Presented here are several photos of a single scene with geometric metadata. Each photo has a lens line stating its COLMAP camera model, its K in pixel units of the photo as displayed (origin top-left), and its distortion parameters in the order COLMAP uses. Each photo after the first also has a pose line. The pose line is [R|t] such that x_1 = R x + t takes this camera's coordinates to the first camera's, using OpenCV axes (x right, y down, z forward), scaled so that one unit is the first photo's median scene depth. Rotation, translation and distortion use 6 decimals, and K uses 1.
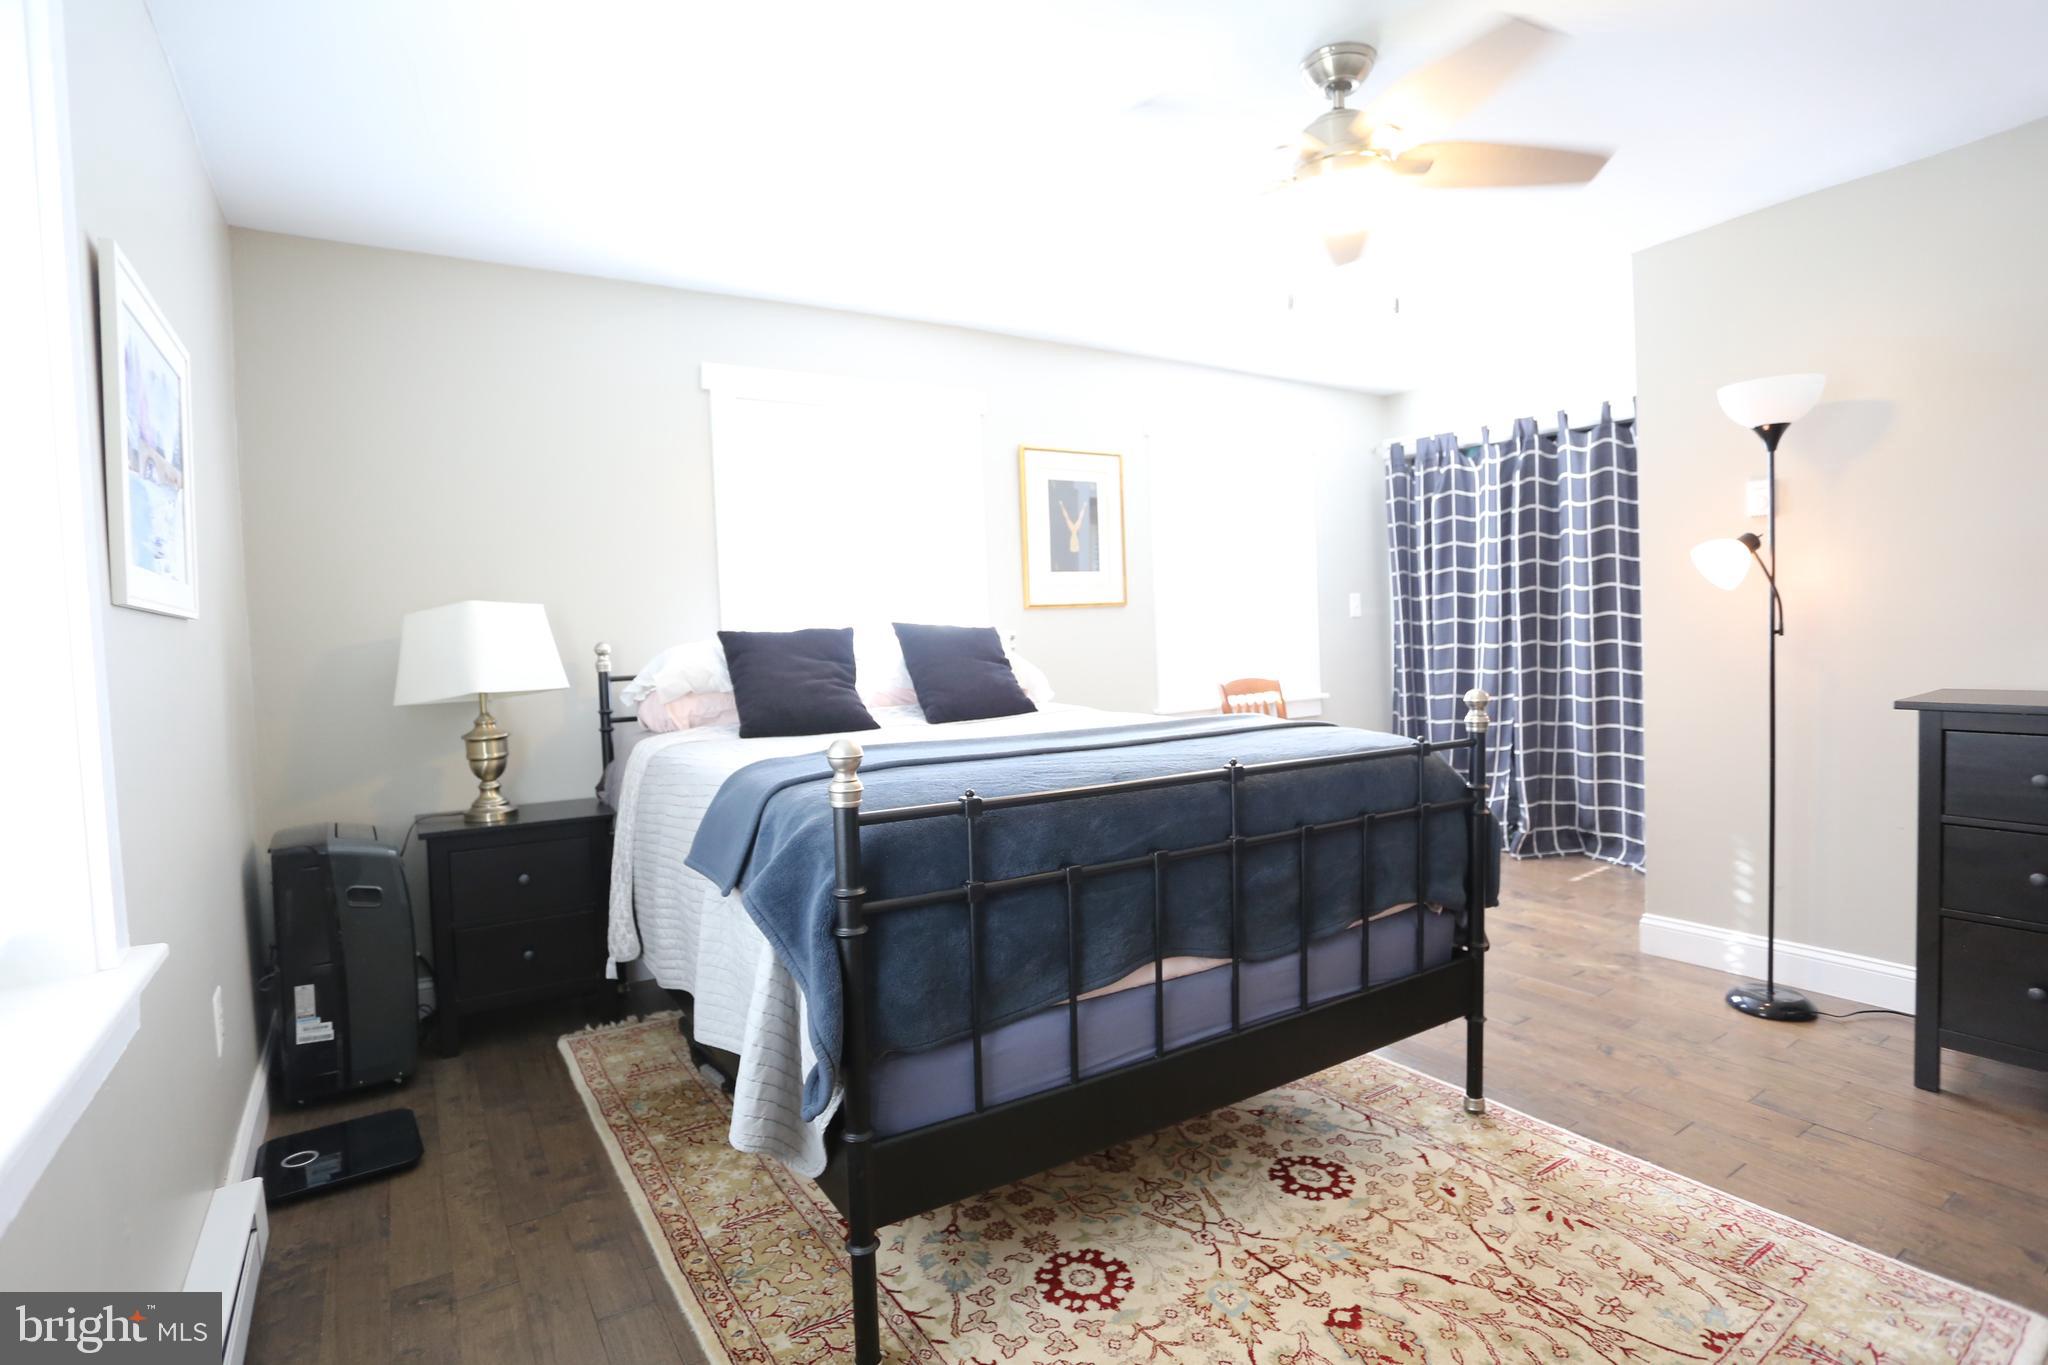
lens RADIAL K [[997.6, 0, 1017.1], [0, 997.6, 676.0], [0, 0, 1]] dist [-0.076502, 0.029490]
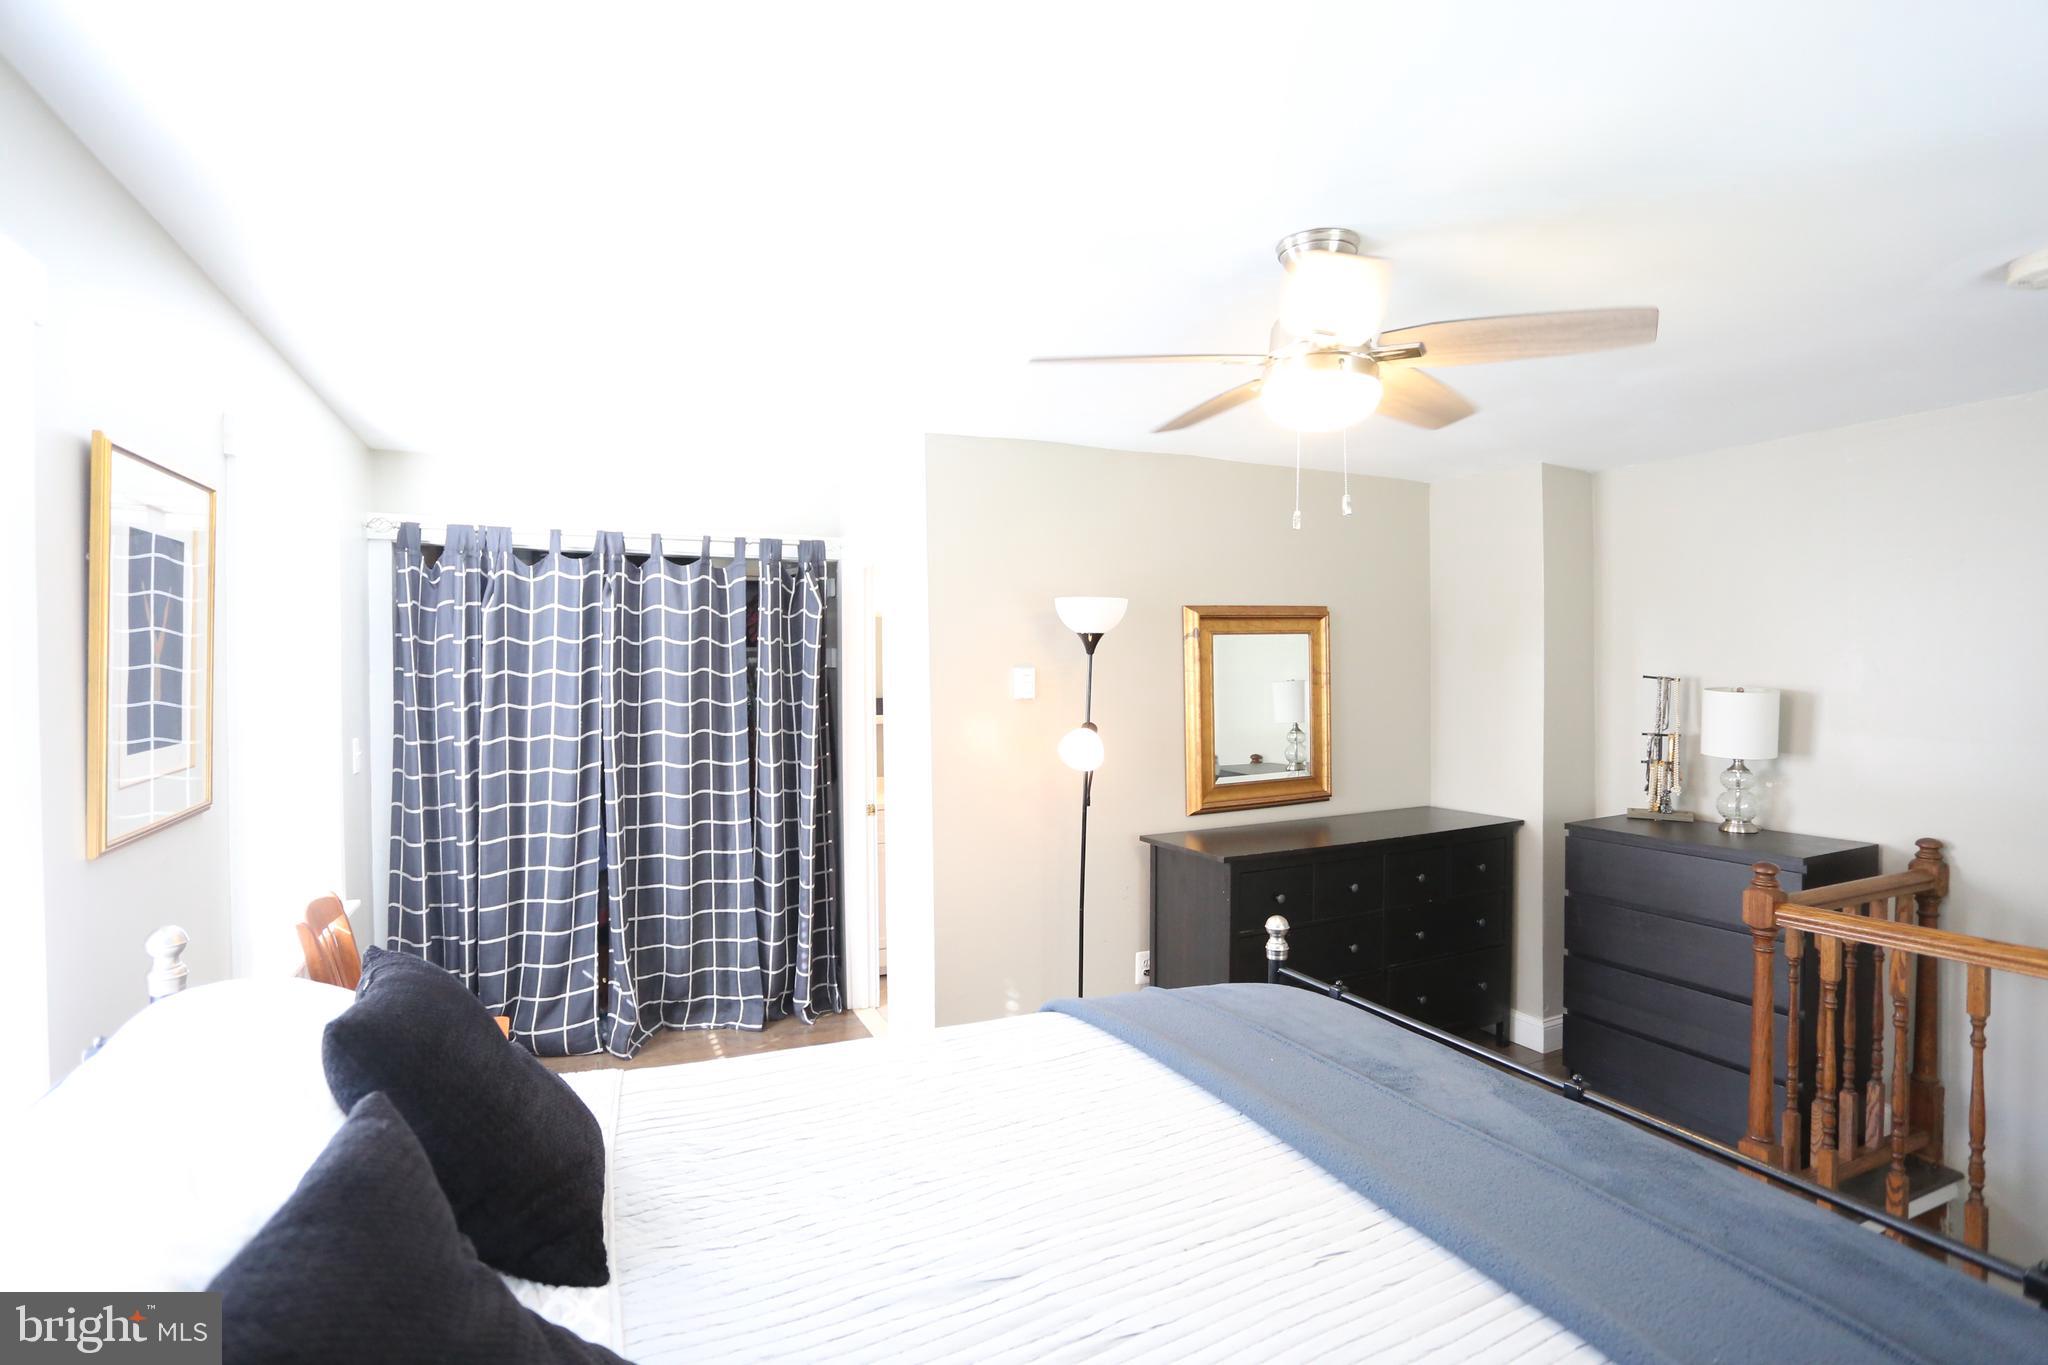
lens RADIAL K [[997.6, 0, 1017.1], [0, 997.6, 676.0], [0, 0, 1]] dist [-0.076502, 0.029490]
pose [[0.127390, 0.017888, 0.991691, -0.279126], [0.038407, 0.998999, -0.022953, -0.107808], [-0.991109, 0.041012, 0.126575, 0.553188]]
